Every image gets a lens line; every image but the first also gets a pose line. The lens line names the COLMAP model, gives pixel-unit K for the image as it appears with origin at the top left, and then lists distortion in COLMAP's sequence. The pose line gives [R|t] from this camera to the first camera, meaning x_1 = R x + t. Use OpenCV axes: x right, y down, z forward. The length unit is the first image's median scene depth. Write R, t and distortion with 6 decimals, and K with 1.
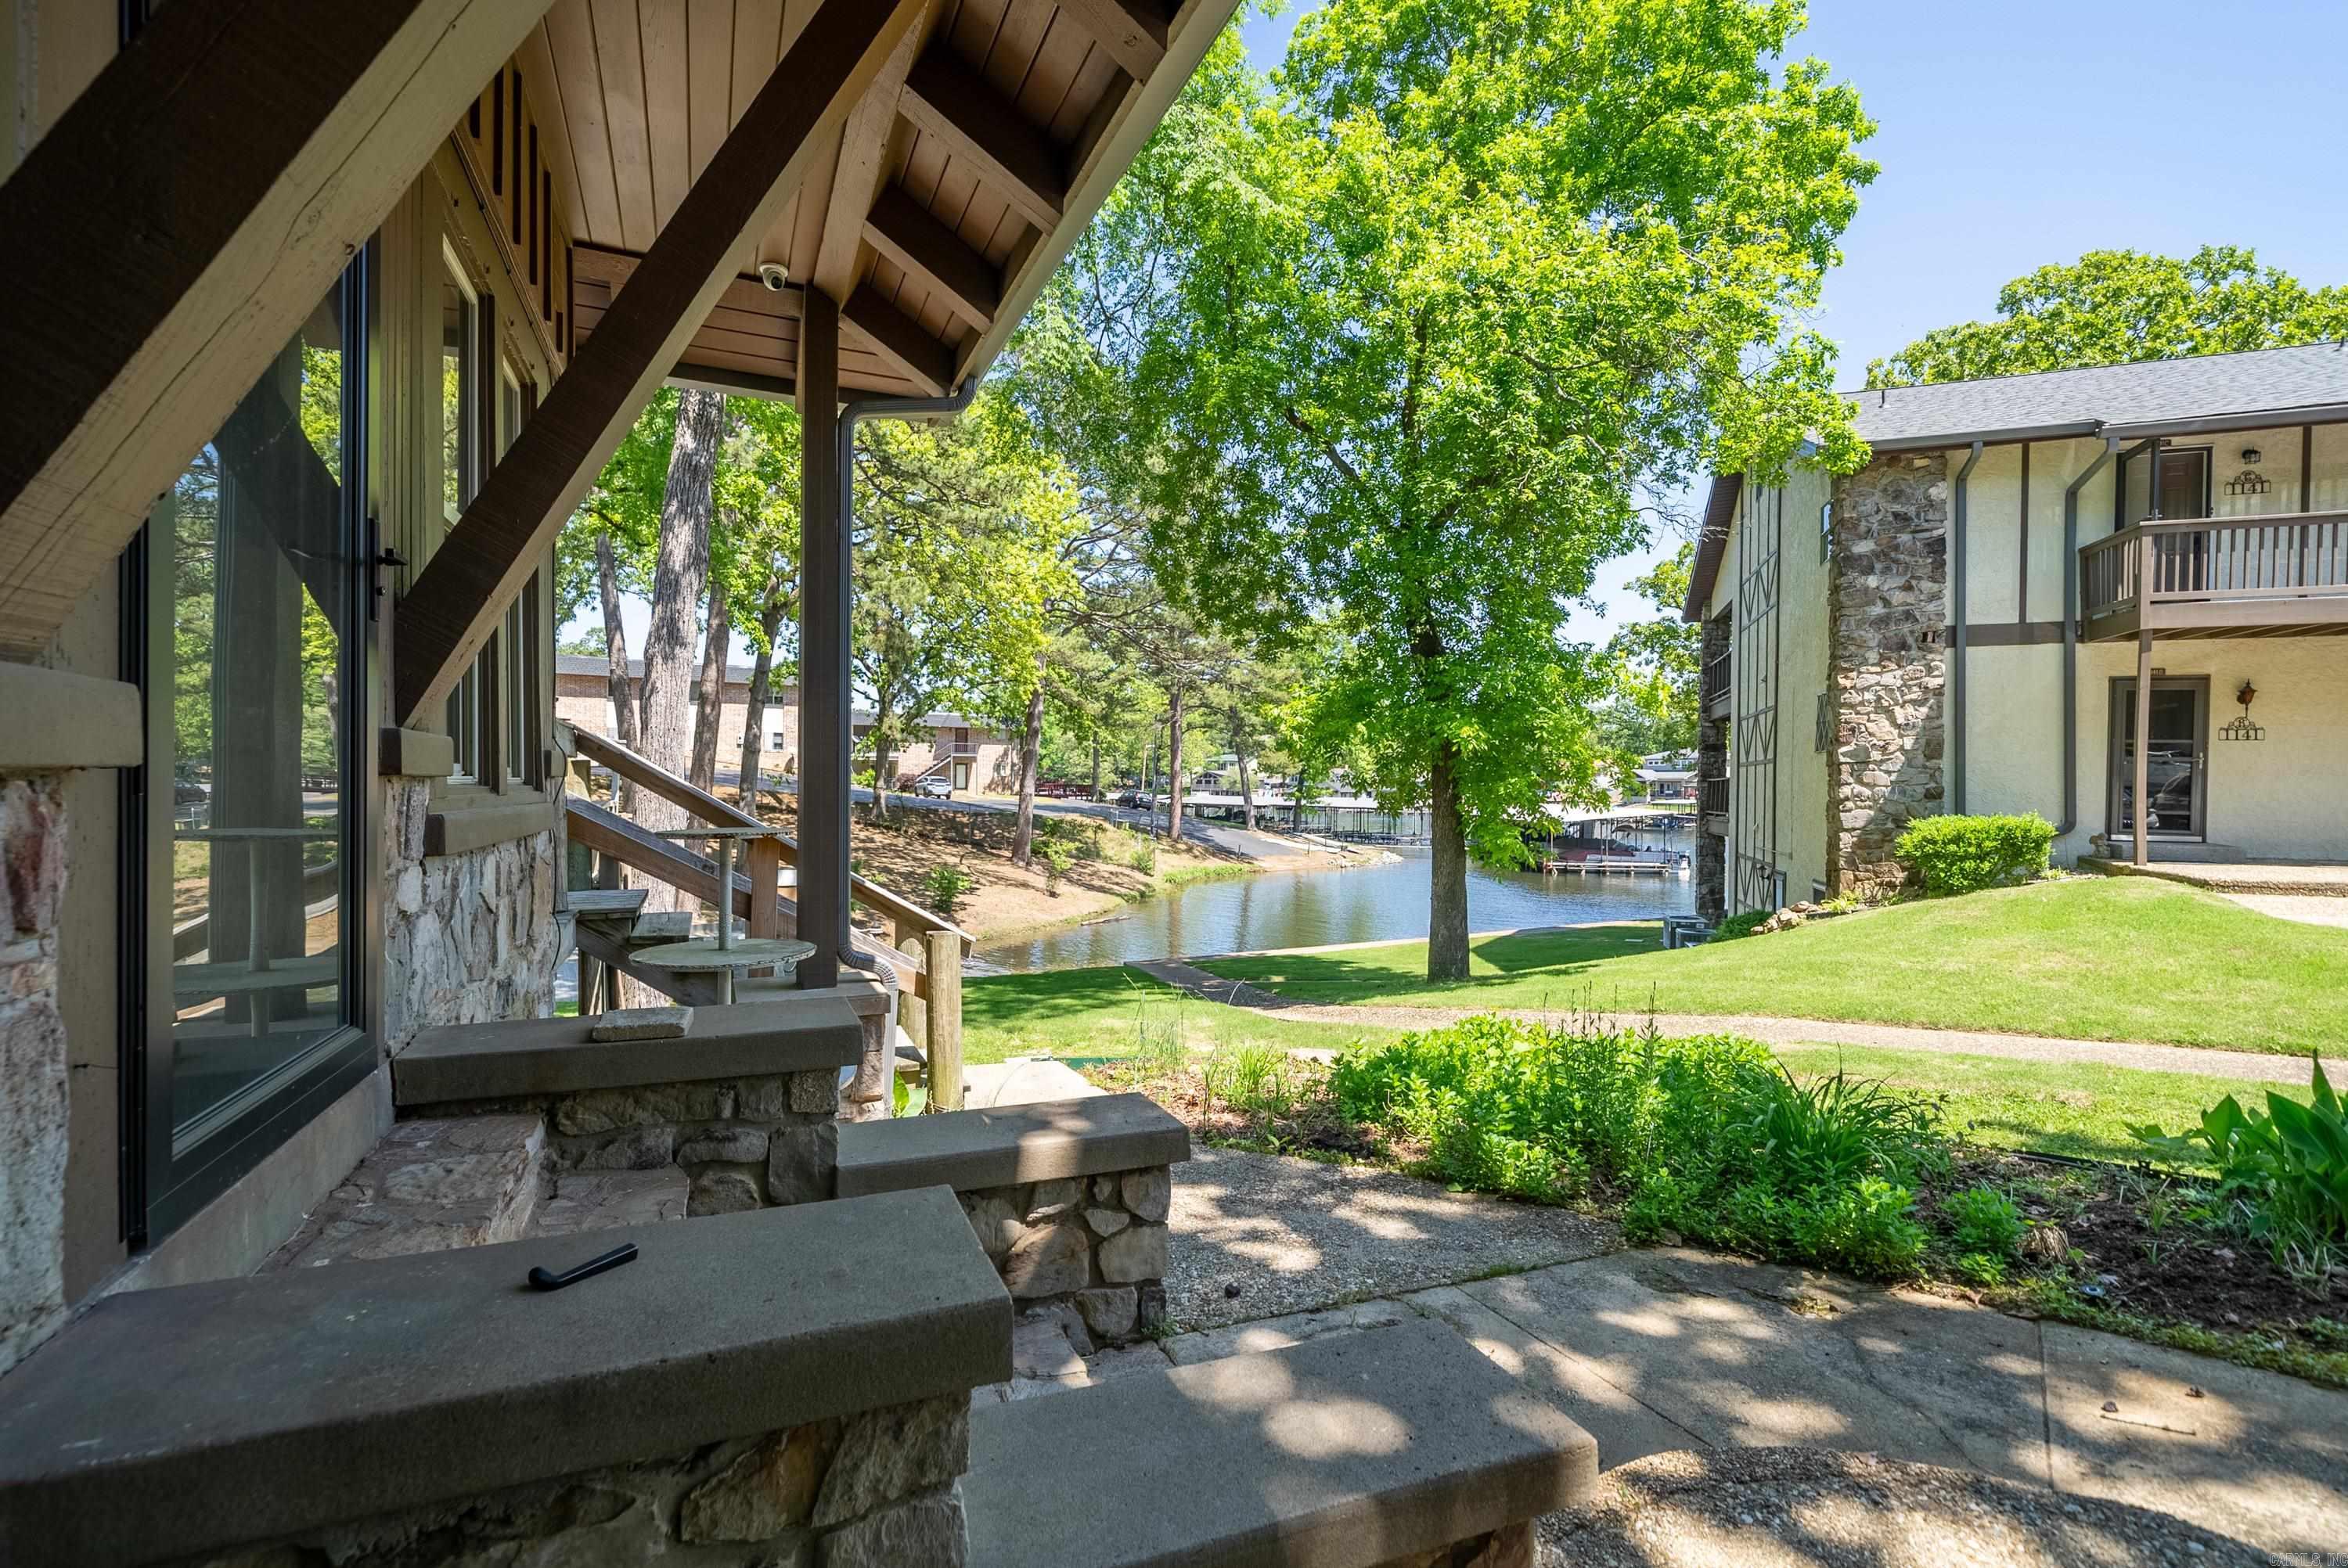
lens RADIAL K [[1049.9, 0, 1167.4], [0, 1049.9, 792.7], [0, 0, 1]] dist [-0.003890, -0.000230]
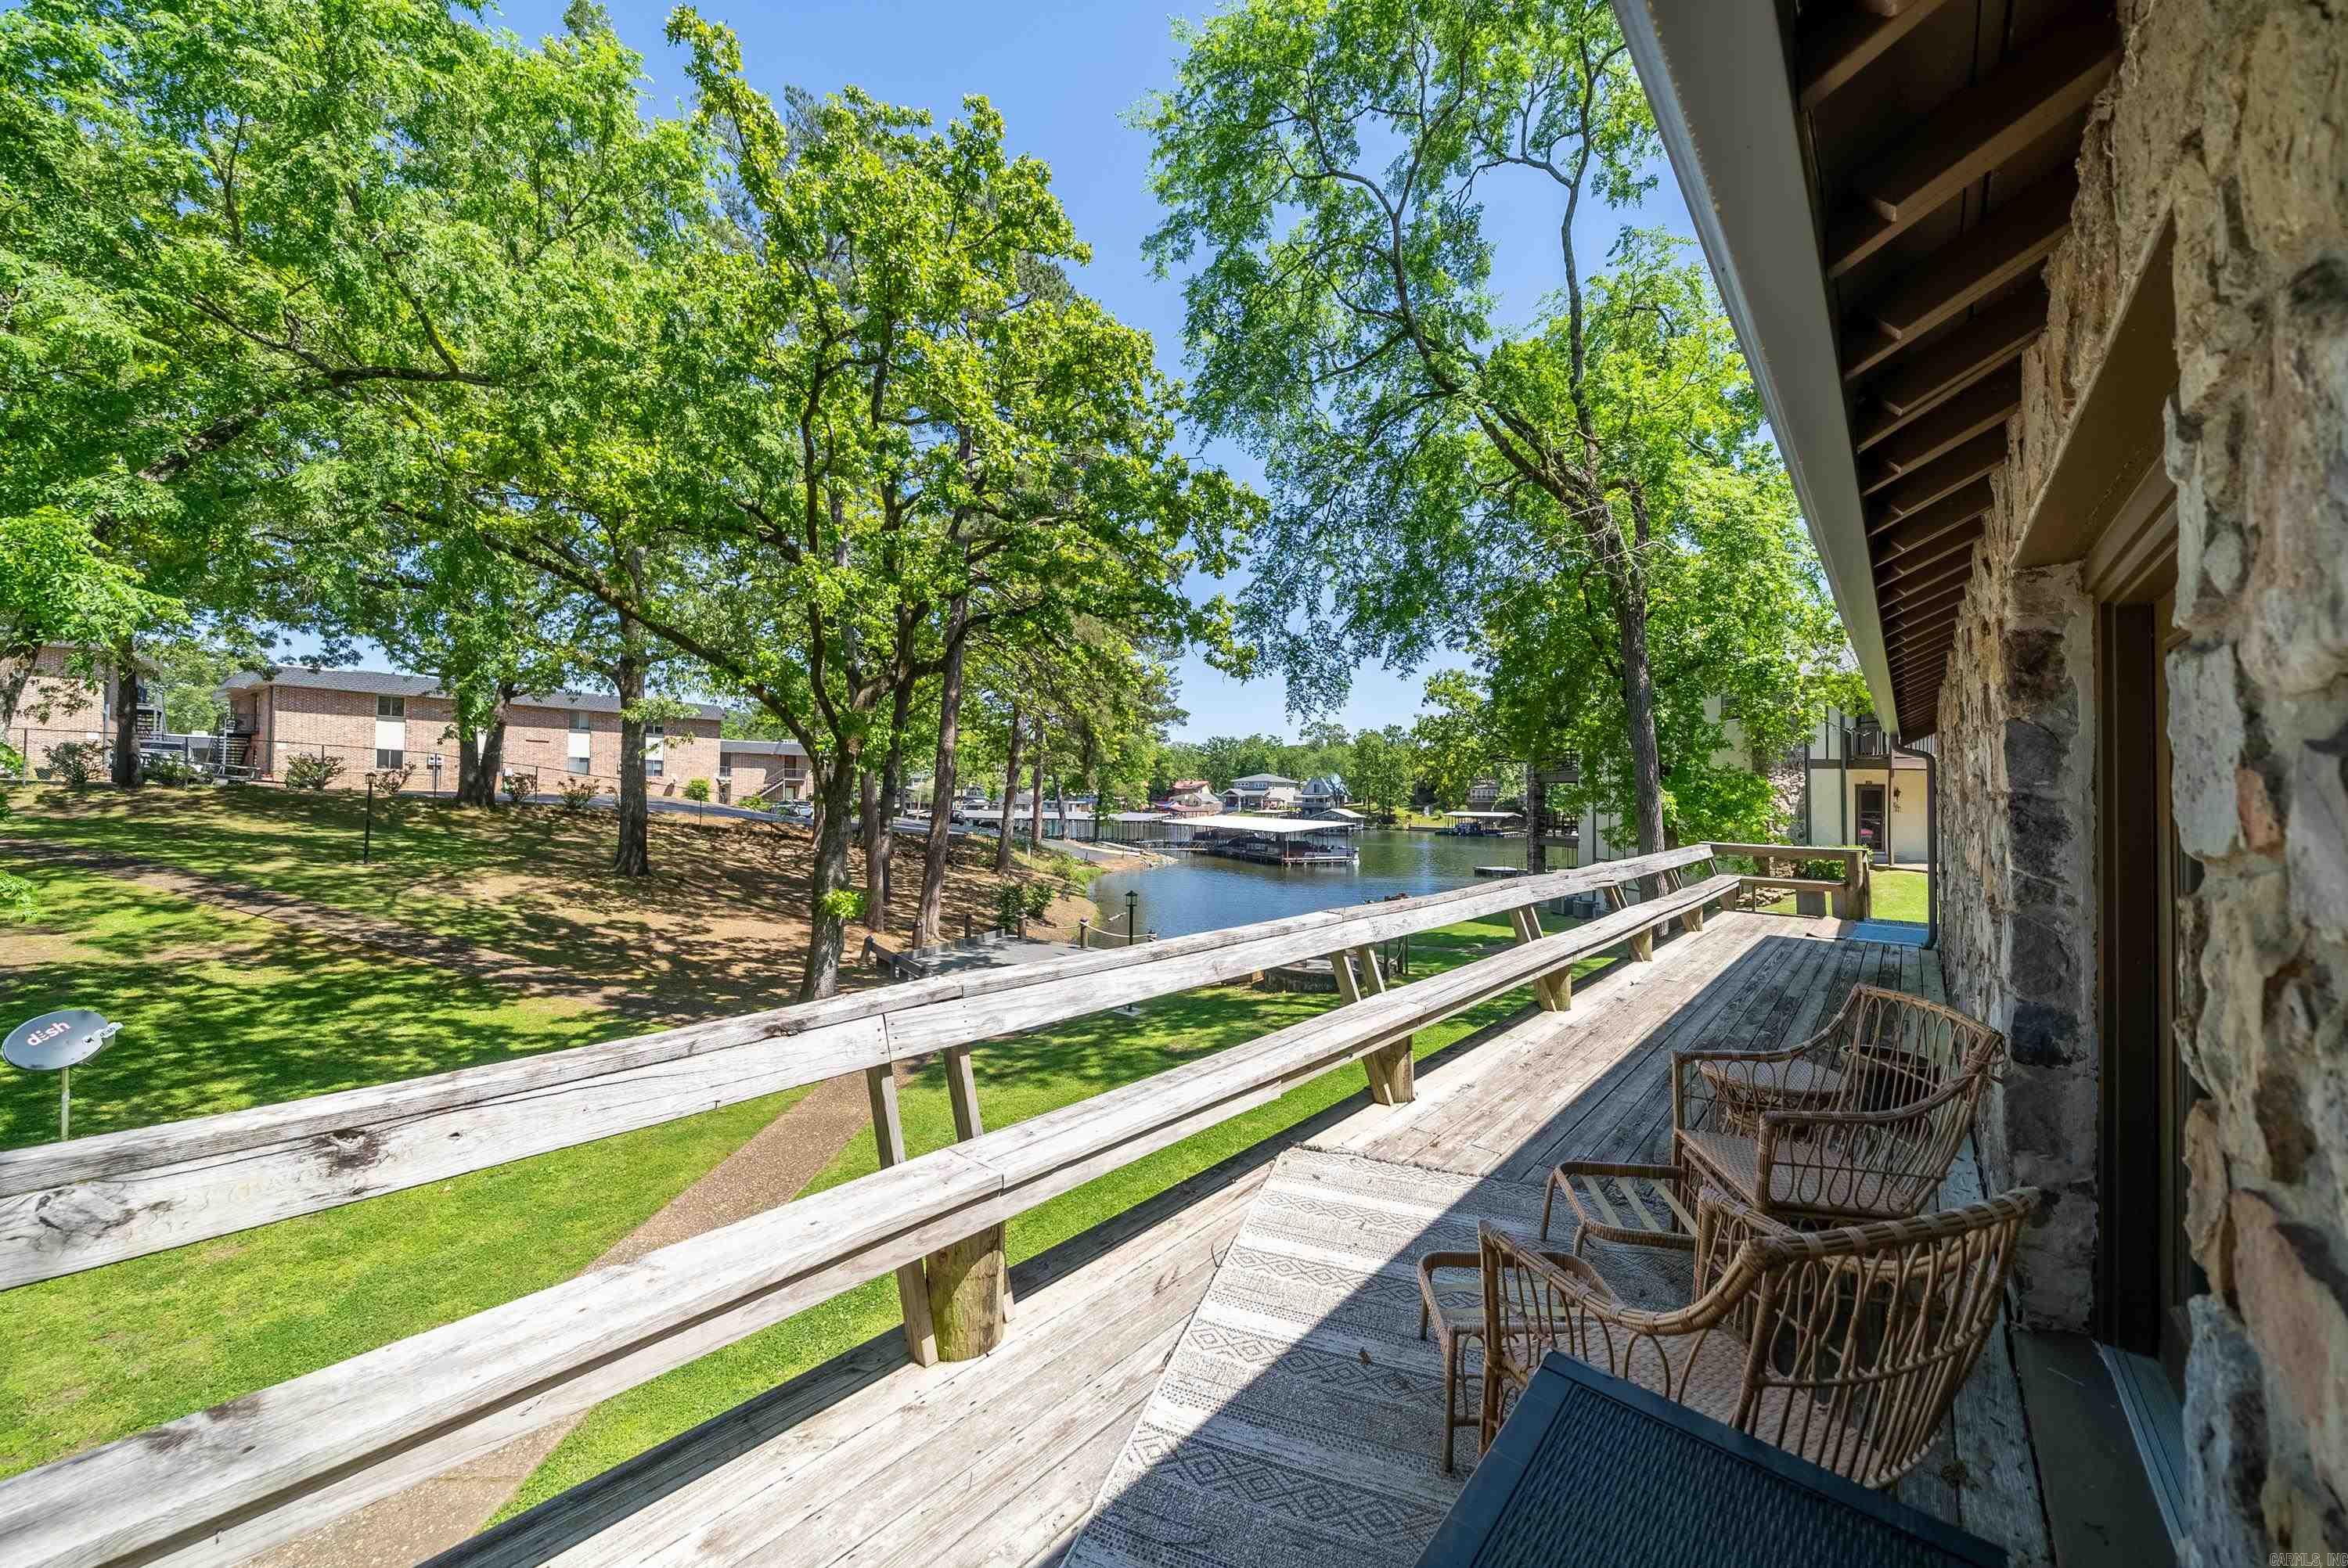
lens RADIAL K [[830.1, 0, 1199.0], [0, 830.1, 784.7], [0, 0, 1]] dist [-0.006754, -0.000192]
pose [[0.894816, 0.000305, 0.446435, -1.220945], [0.008987, 0.999785, -0.018697, -0.080810], [-0.446345, 0.020743, 0.894621, -0.023977]]
